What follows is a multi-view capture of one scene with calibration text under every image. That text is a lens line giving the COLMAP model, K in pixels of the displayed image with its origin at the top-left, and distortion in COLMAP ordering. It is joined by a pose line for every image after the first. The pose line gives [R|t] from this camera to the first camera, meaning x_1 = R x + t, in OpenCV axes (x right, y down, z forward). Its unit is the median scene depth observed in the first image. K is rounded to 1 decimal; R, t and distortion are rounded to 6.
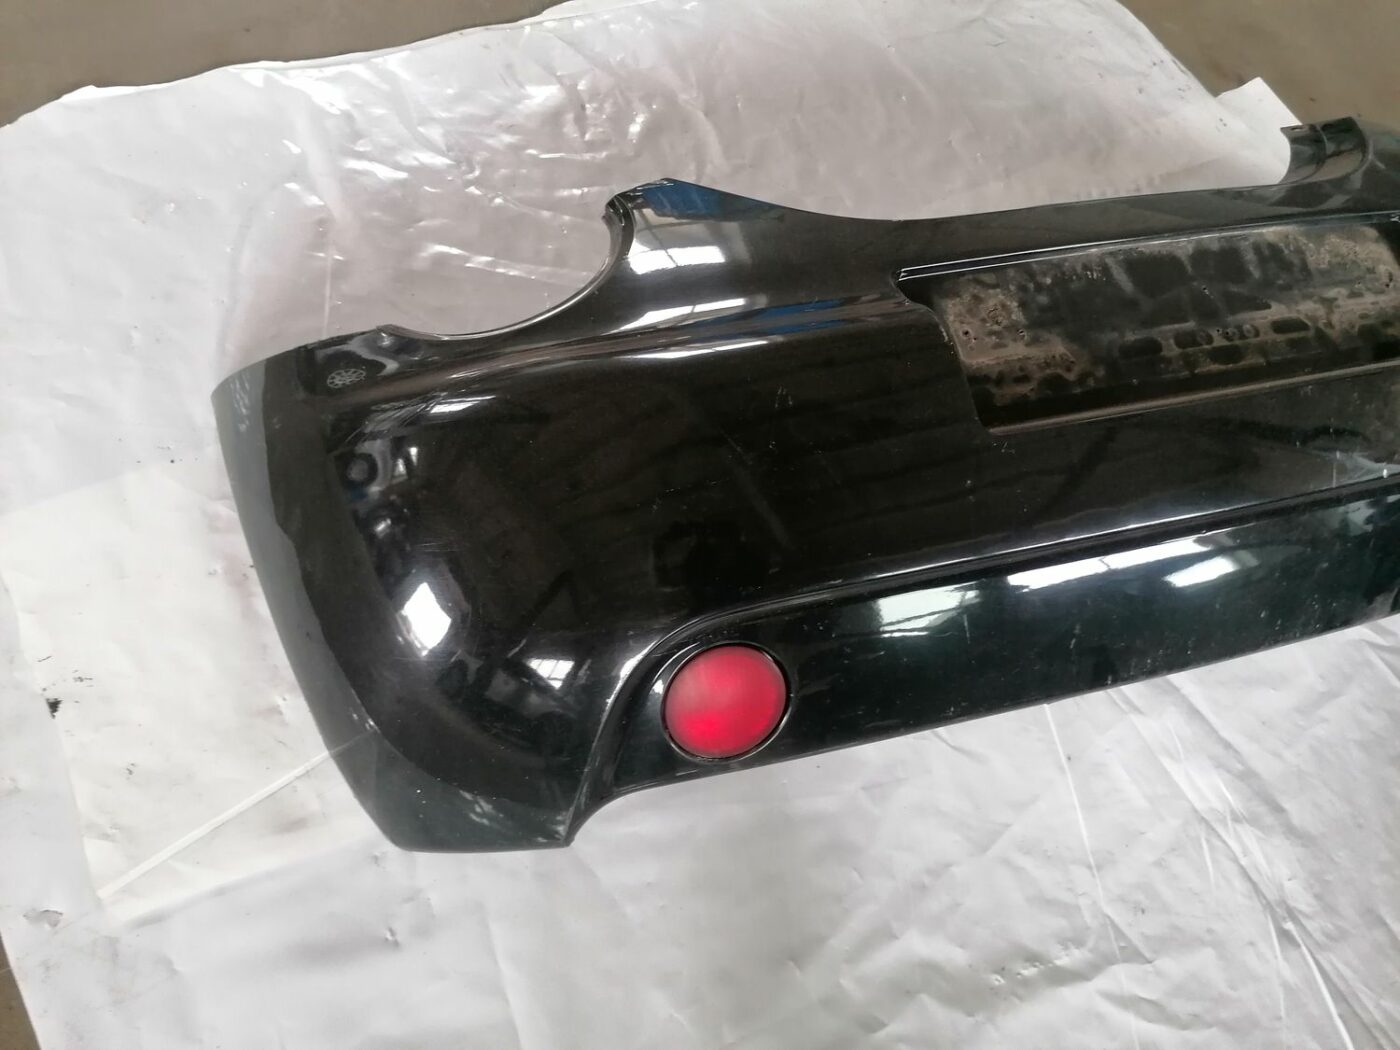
lens RADIAL K [[1085.9, 0, 694.3], [0, 1085.9, 518.8], [0, 0, 1]] dist [0.016362, -0.056634]
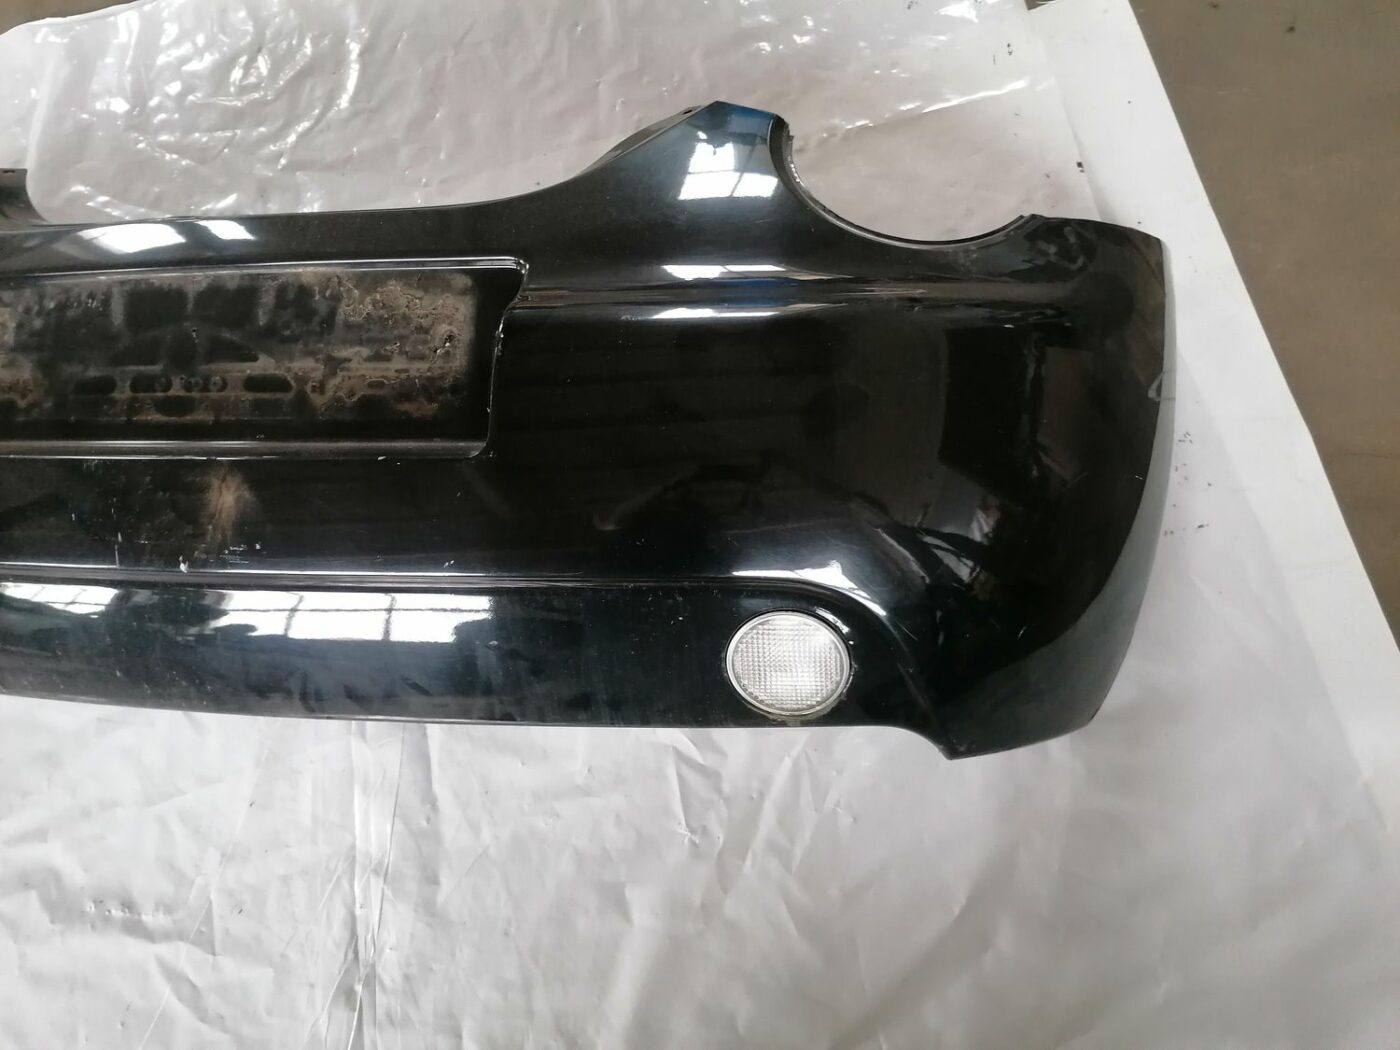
lens RADIAL K [[1085.9, 0, 703.8], [0, 1085.9, 528.3], [0, 0, 1]] dist [0.016362, -0.056634]
pose [[0.849608, 0.230368, -0.474444, 1.269367], [-0.152509, 0.968443, 0.197128, -0.285328], [0.504884, -0.095124, 0.857930, 0.382128]]
